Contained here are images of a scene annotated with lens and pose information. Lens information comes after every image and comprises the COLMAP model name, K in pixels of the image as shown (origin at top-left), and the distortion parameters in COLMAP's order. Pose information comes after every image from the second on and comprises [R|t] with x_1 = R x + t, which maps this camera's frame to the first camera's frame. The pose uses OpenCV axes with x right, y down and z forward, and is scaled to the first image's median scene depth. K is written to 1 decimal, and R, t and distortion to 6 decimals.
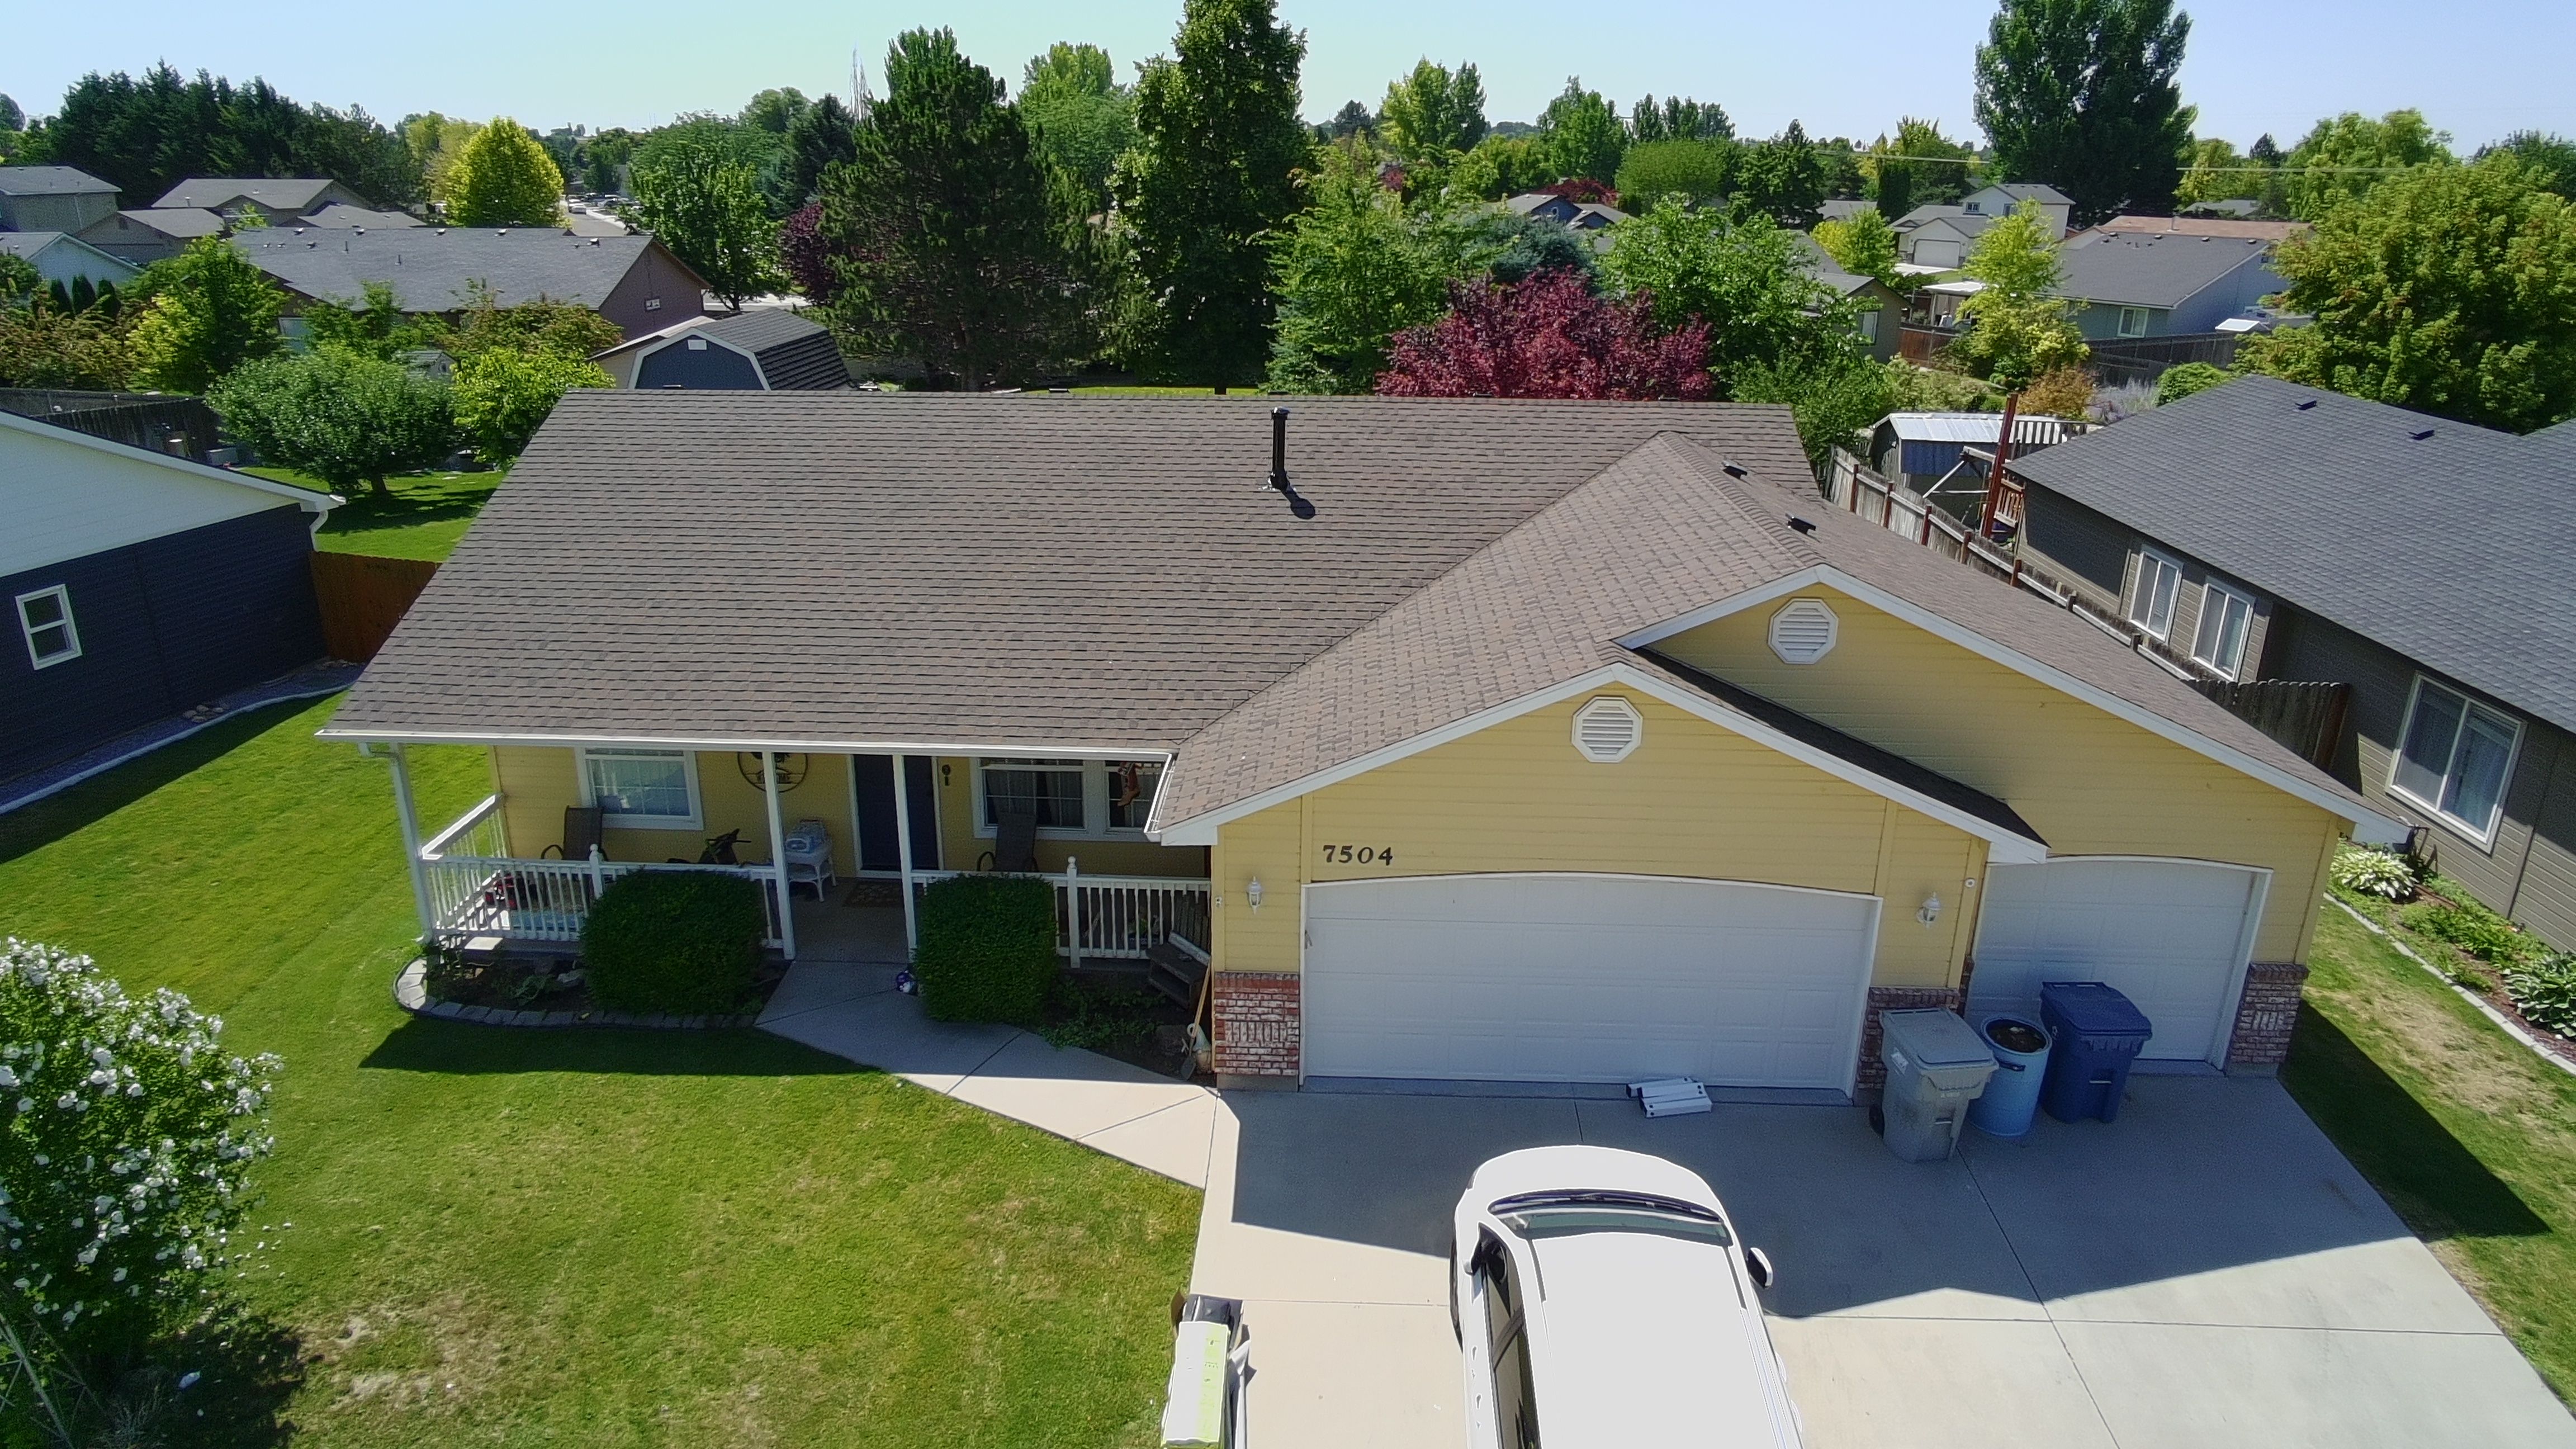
lens RADIAL K [[1566.7, 0, 1286.8], [0, 1566.7, 718.0], [0, 0, 1]] dist [-0.042963, 0.023545]
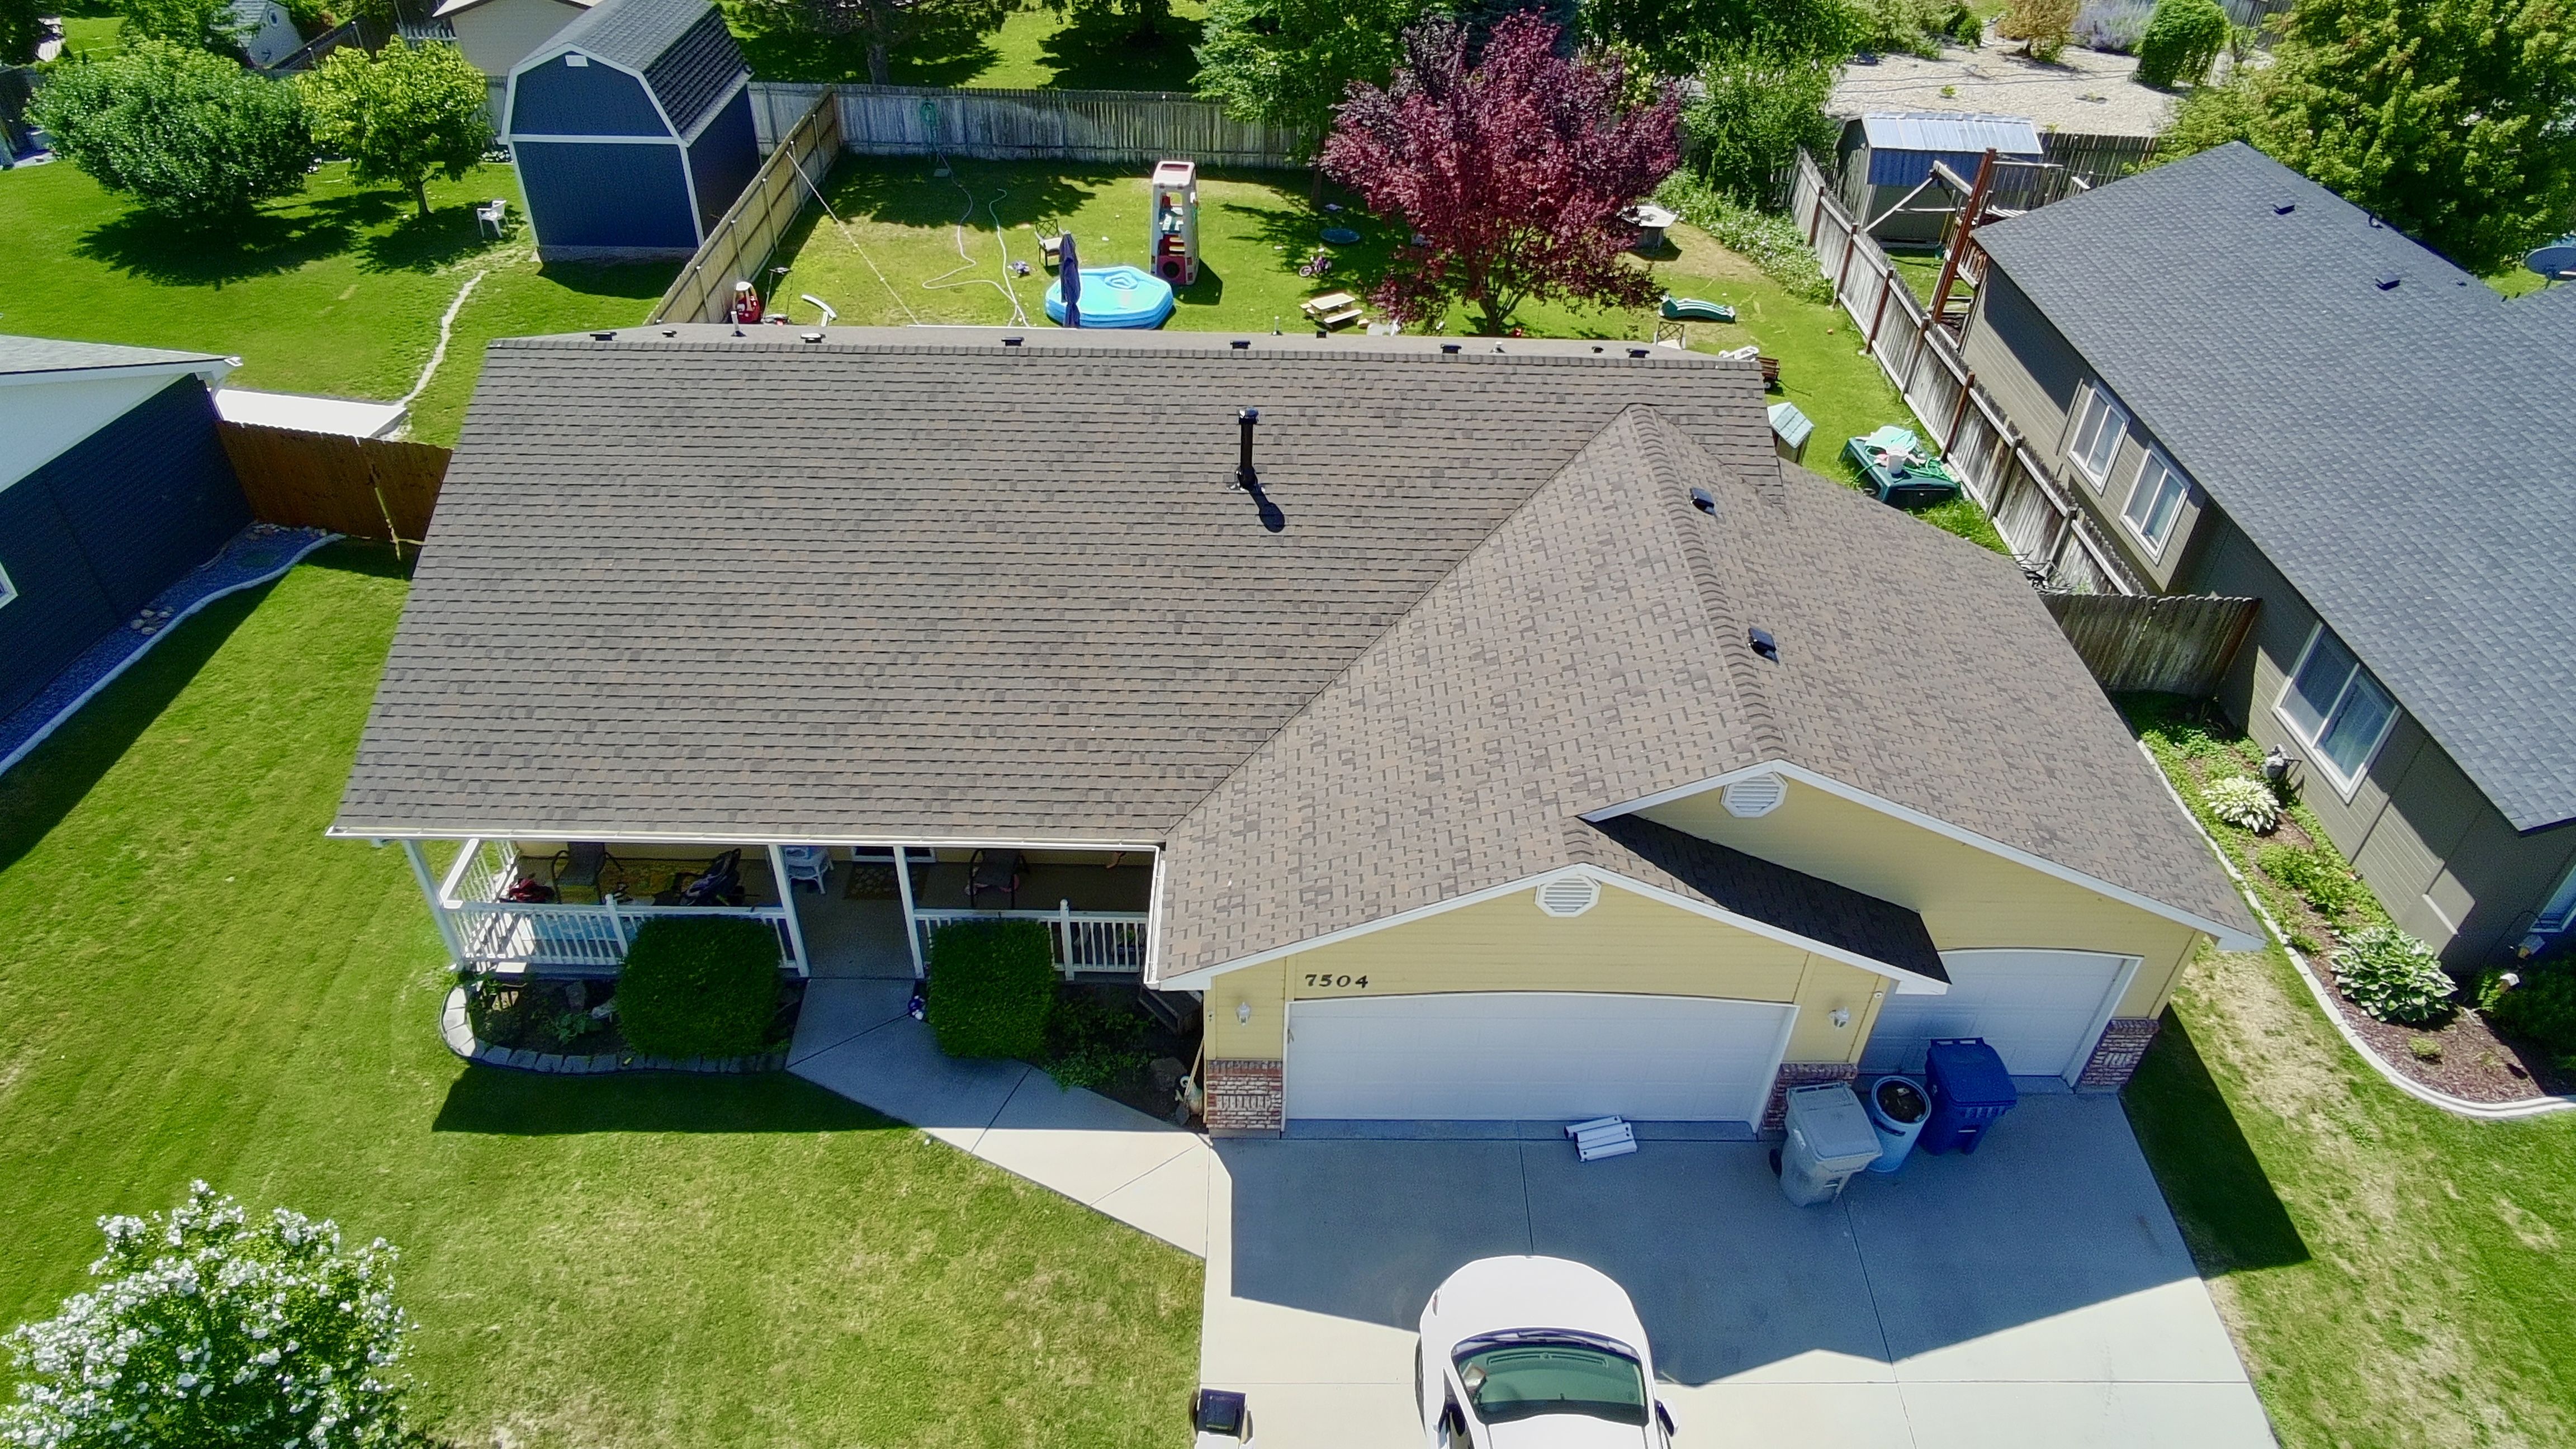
lens RADIAL K [[1566.7, 0, 1286.8], [0, 1566.7, 718.0], [0, 0, 1]] dist [-0.042963, 0.023545]
pose [[0.998744, -0.016586, 0.047270, -0.034634], [0.000476, 0.946699, 0.322119, -0.395010], [-0.050093, -0.321692, 0.945518, 0.015565]]
